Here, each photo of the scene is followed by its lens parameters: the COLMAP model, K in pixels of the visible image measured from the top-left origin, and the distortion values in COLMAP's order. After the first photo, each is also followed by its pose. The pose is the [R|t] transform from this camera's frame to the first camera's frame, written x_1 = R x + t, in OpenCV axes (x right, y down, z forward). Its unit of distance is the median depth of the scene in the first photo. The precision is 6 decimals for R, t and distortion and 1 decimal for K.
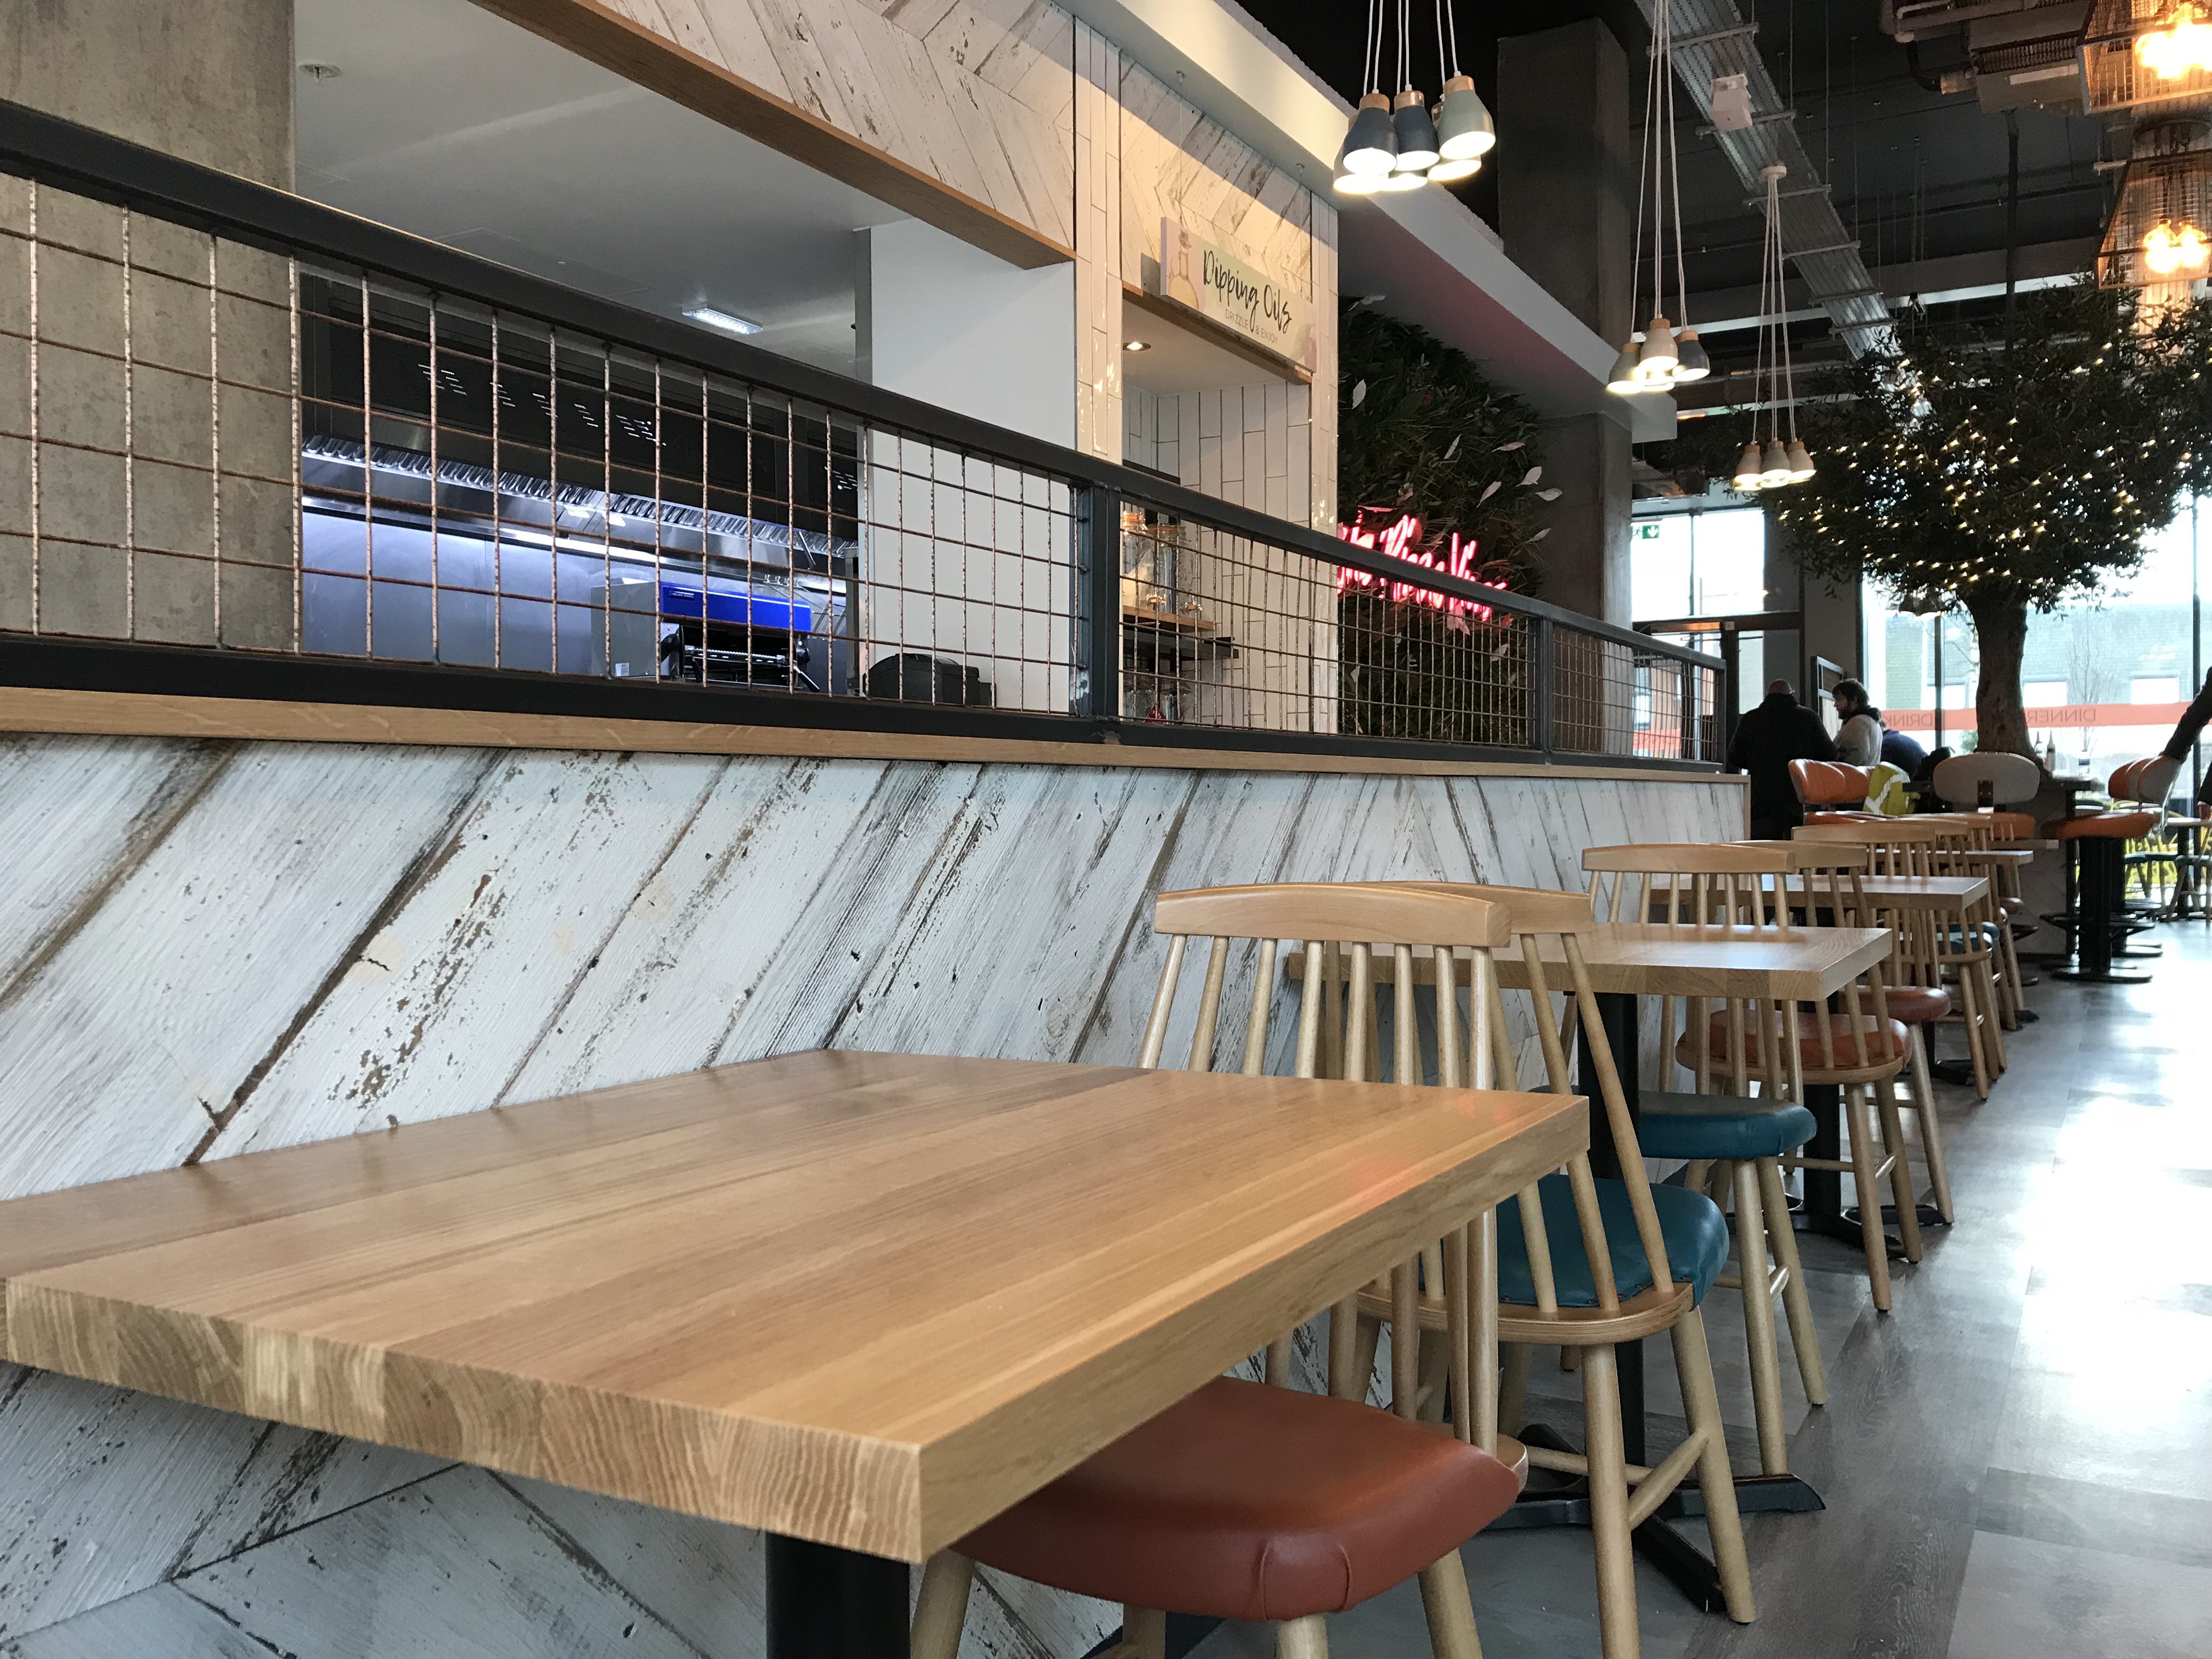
lens RADIAL K [[1829.5, 0, 1097.7], [0, 1829.5, 817.8], [0, 0, 1]] dist [0.005764, 0.022517]
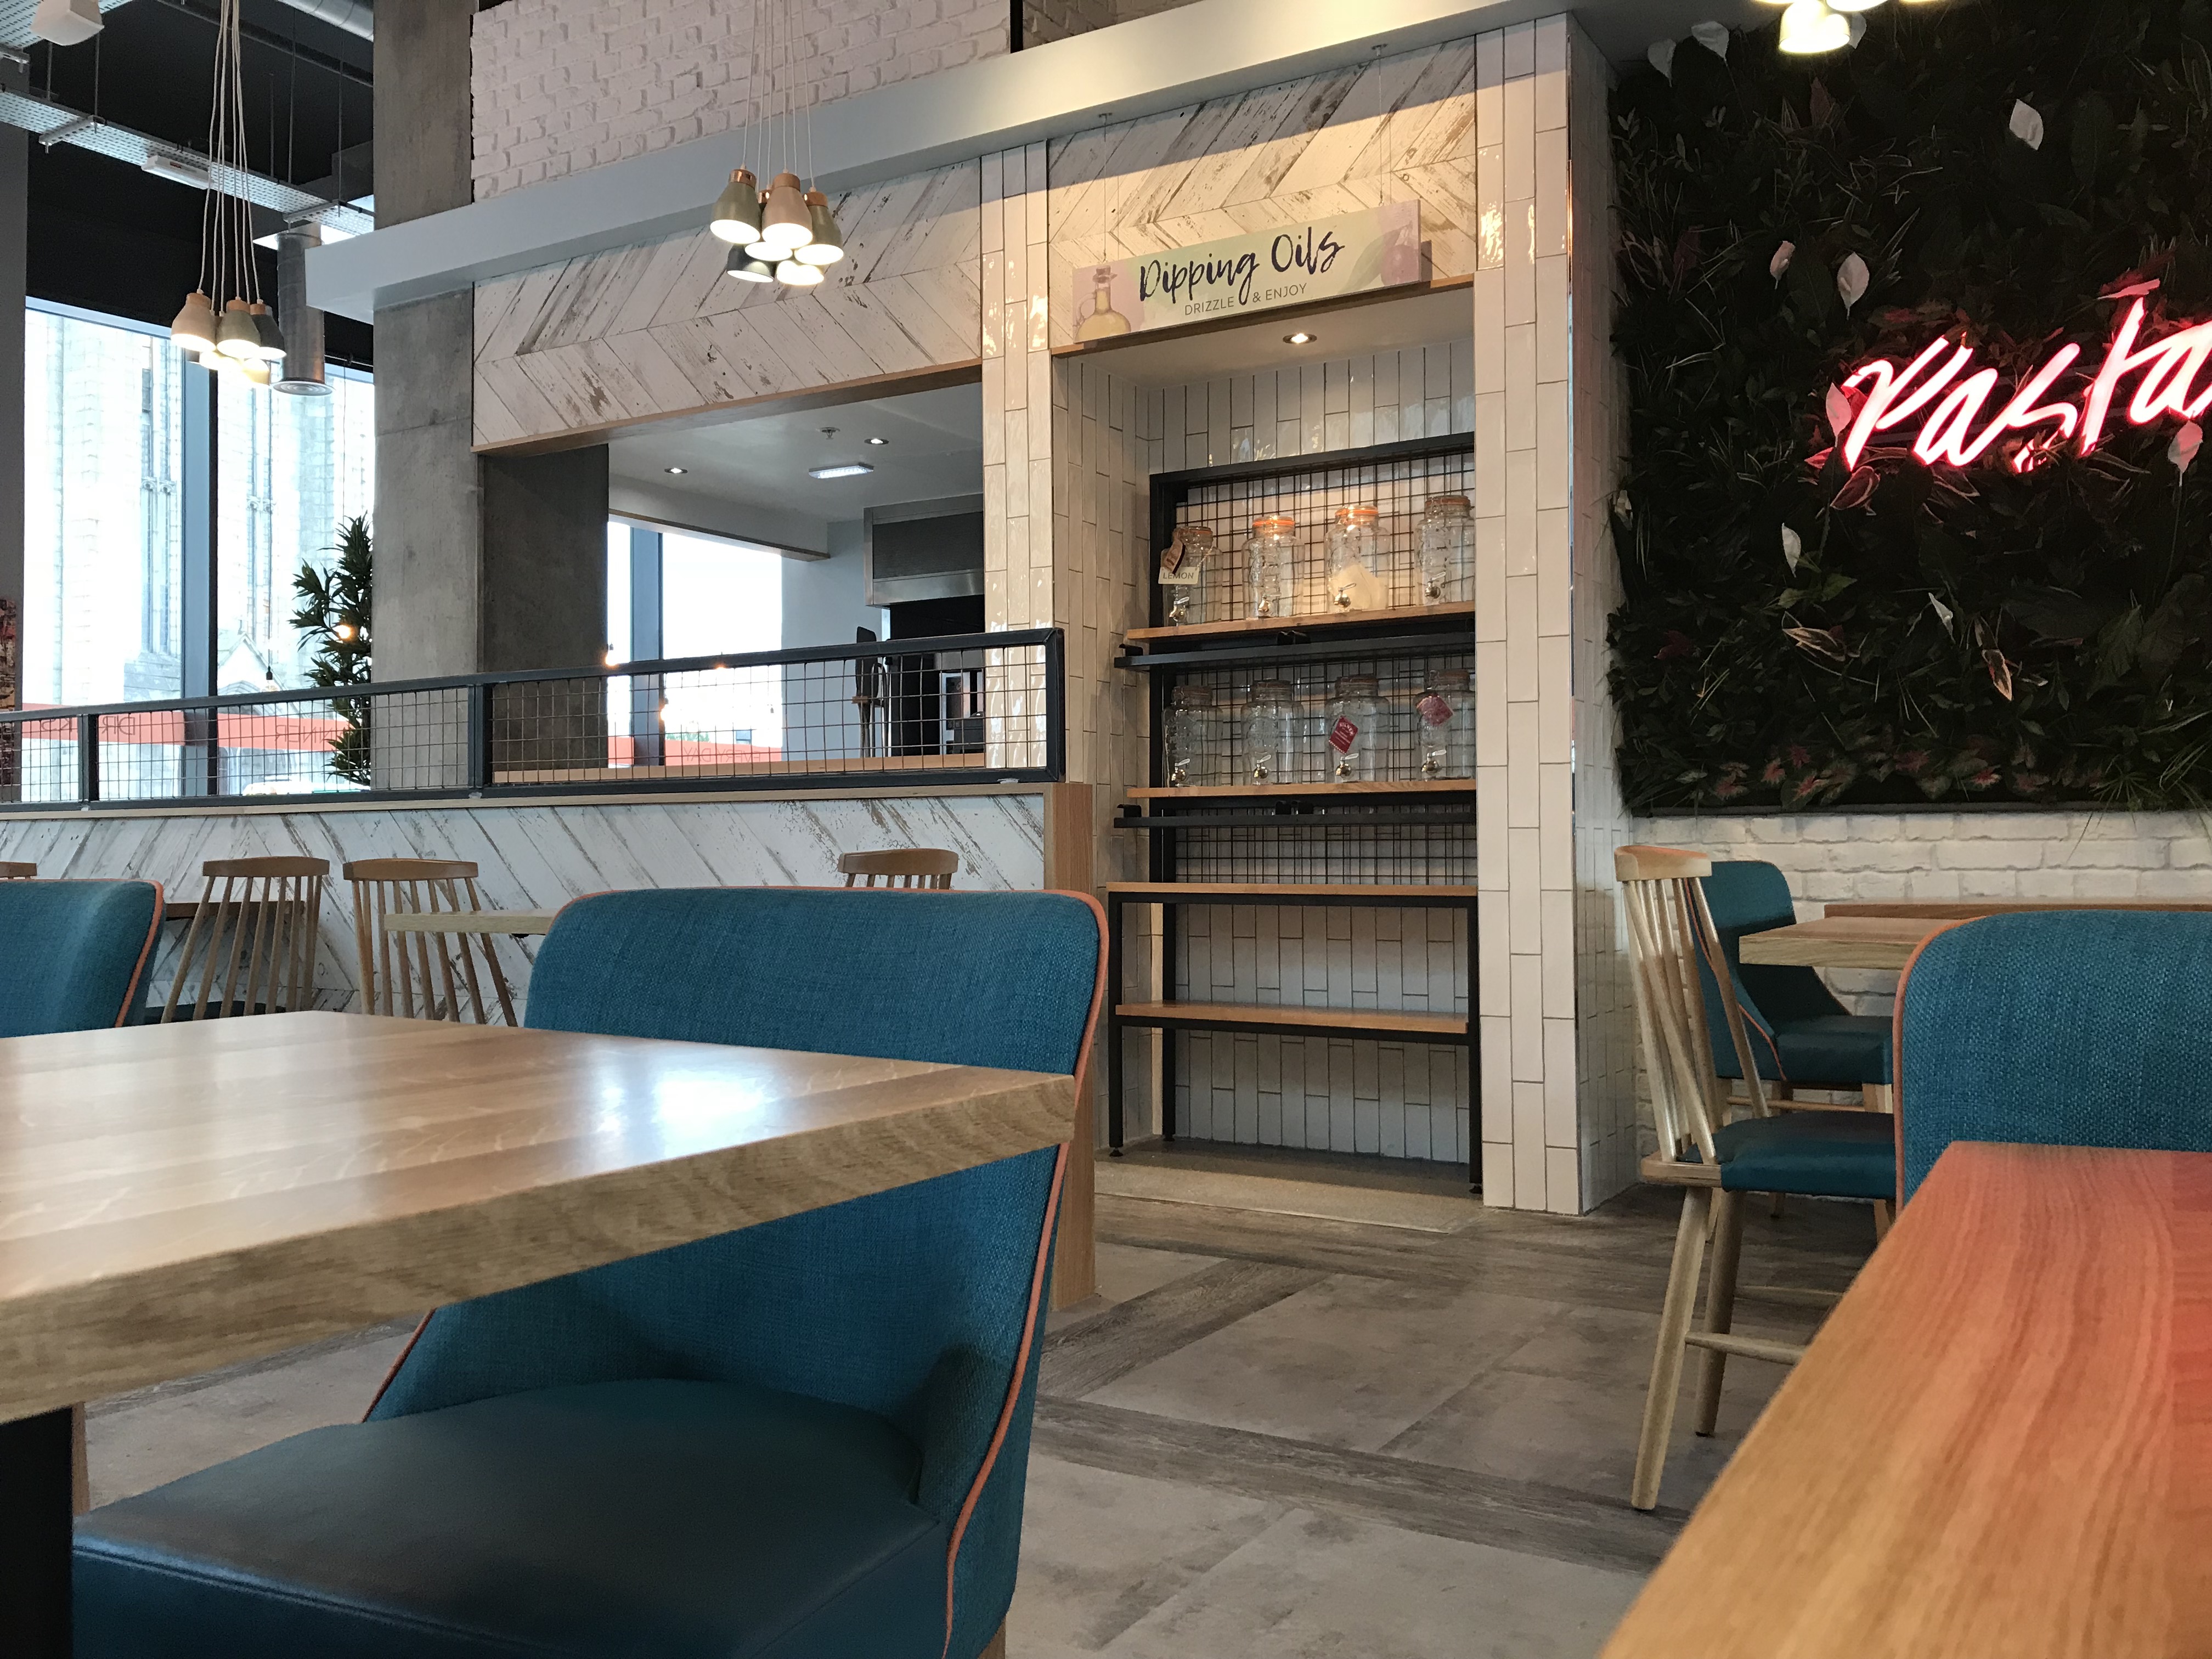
lens RADIAL K [[1804.9, 0, 1120.5], [0, 1804.9, 823.0], [0, 0, 1]] dist [0.042221, -0.050192]
pose [[-0.025985, -0.011144, -0.999600, 0.341598], [-0.002143, 0.999936, -0.011092, 0.000596], [0.999660, 0.001854, -0.026007, 0.335216]]
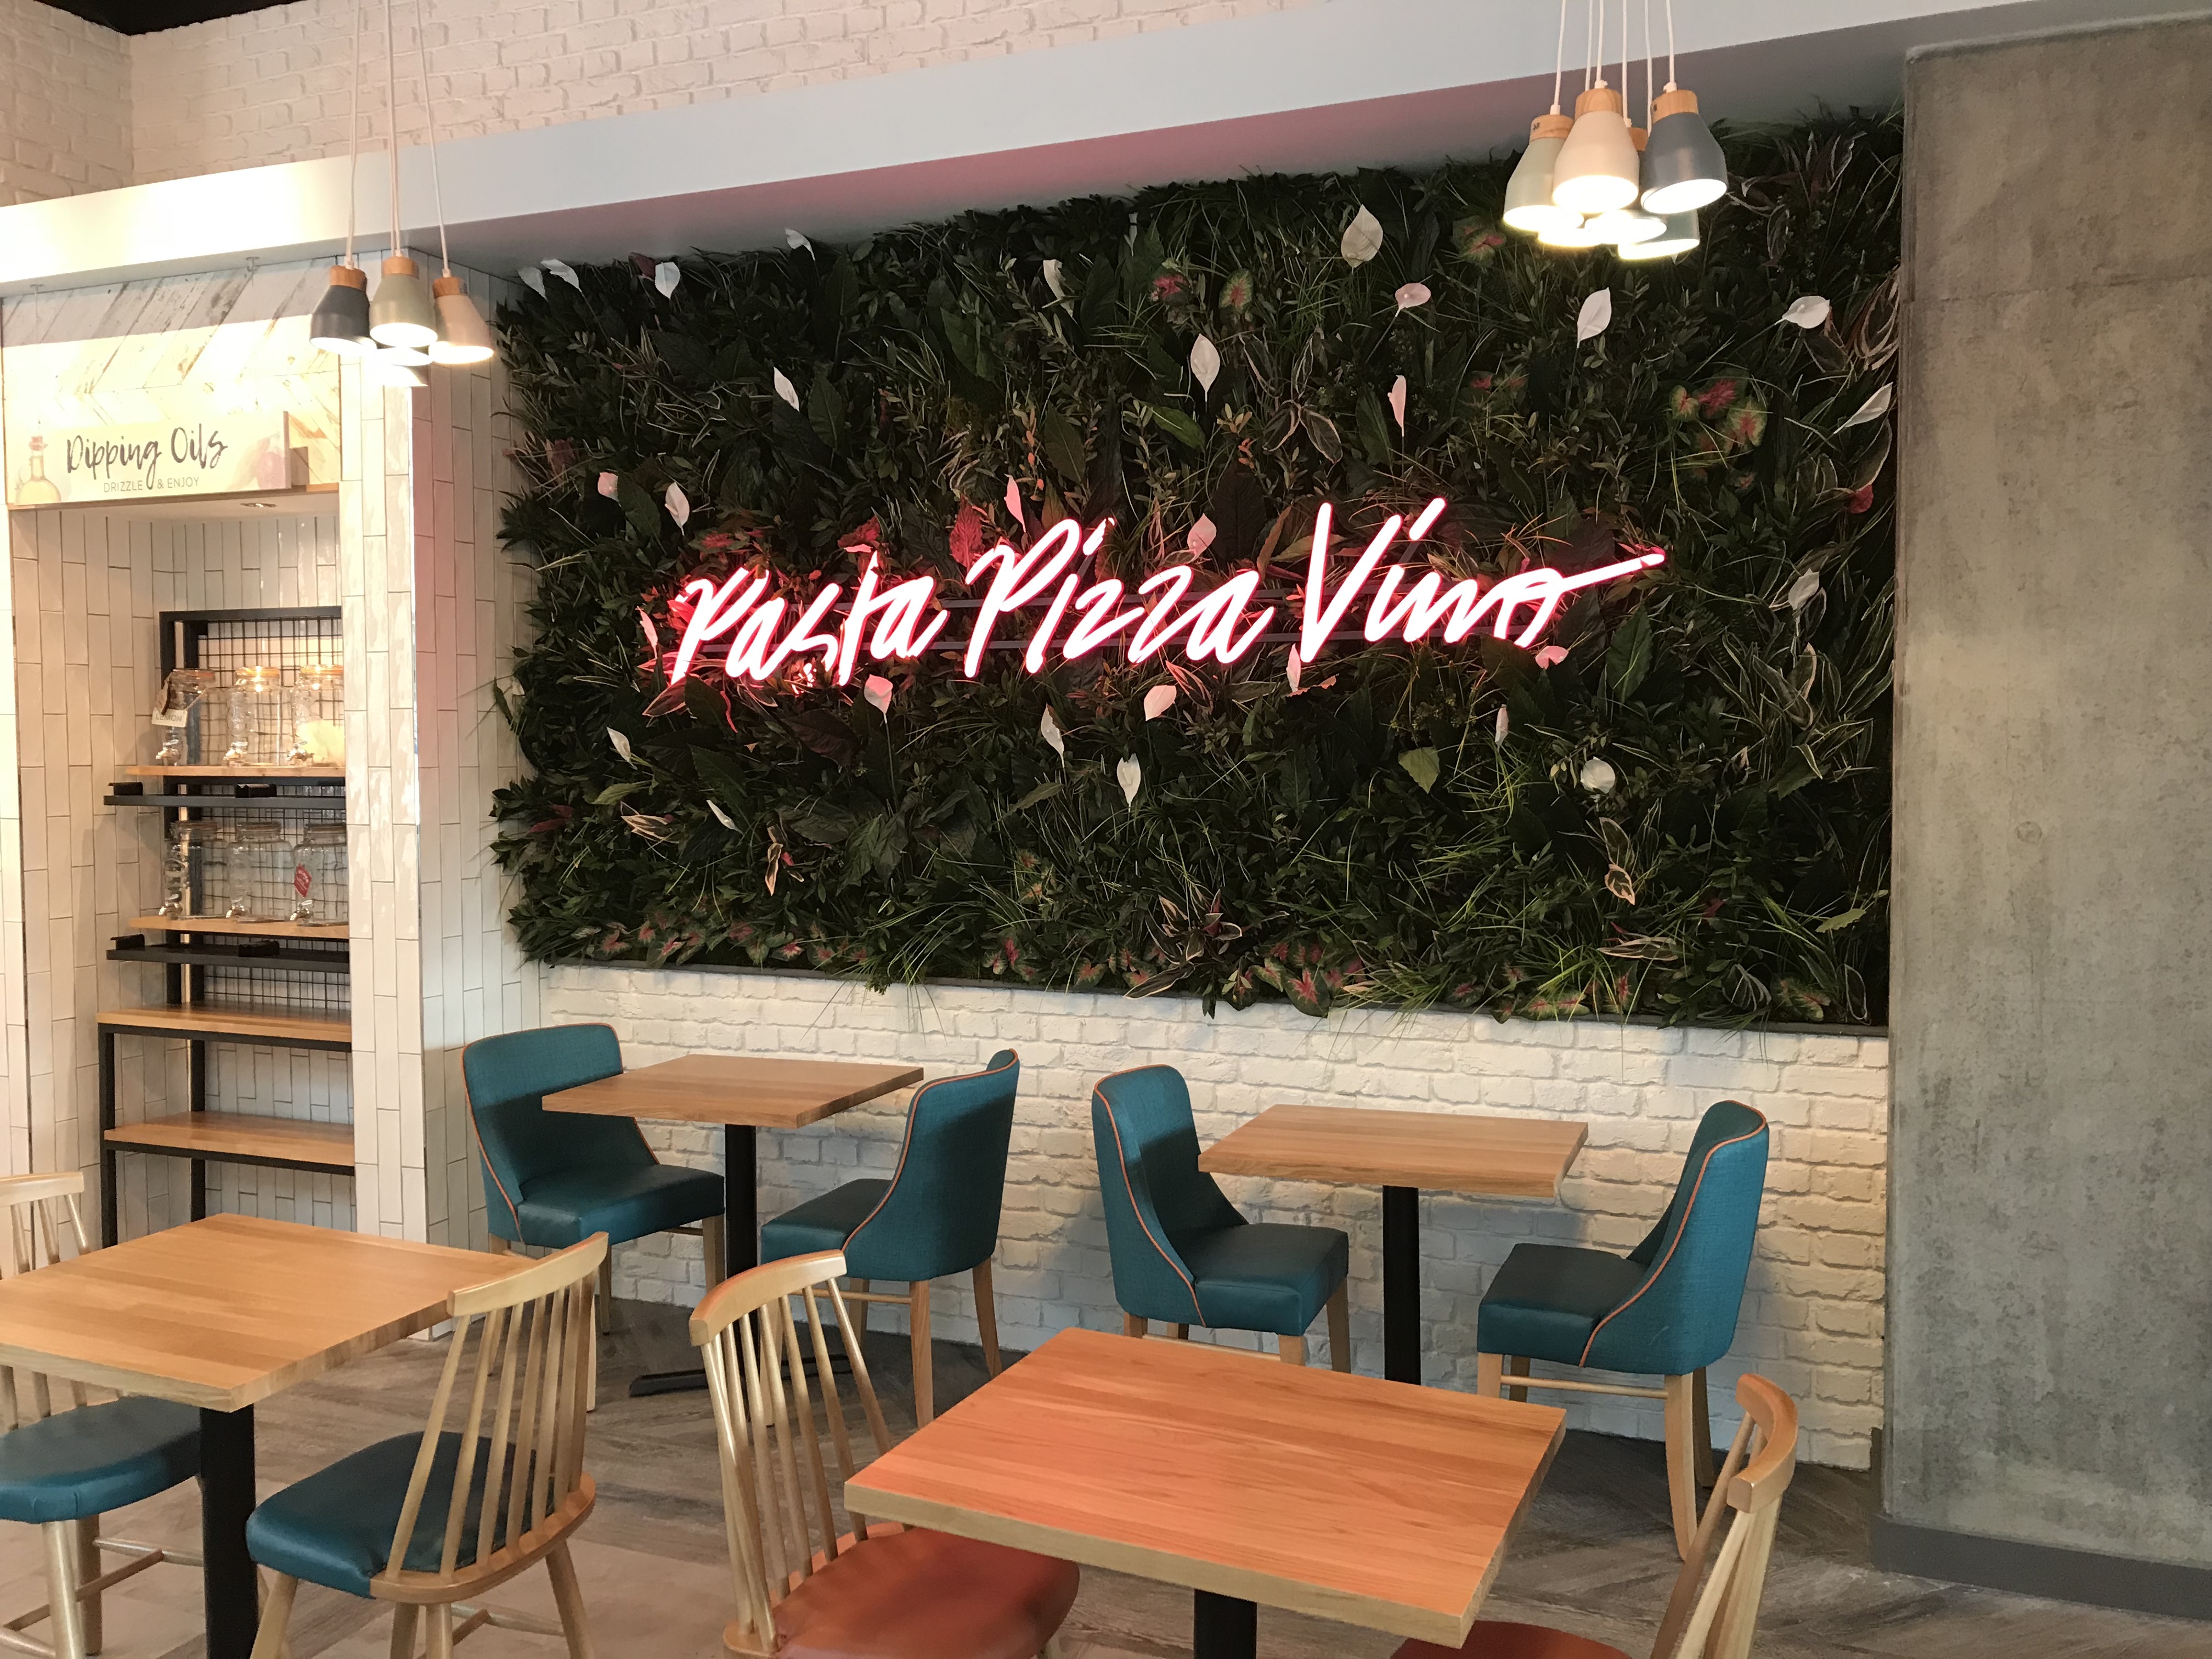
lens RADIAL K [[1845.4, 0, 1106.0], [0, 1845.4, 829.5], [0, 0, 1]] dist [0.045726, -0.003278]
pose [[0.103688, 0.062007, -0.992675, 0.387602], [-0.007292, 0.998075, 0.061582, -0.050450], [0.994583, 0.000853, 0.103941, 0.479324]]
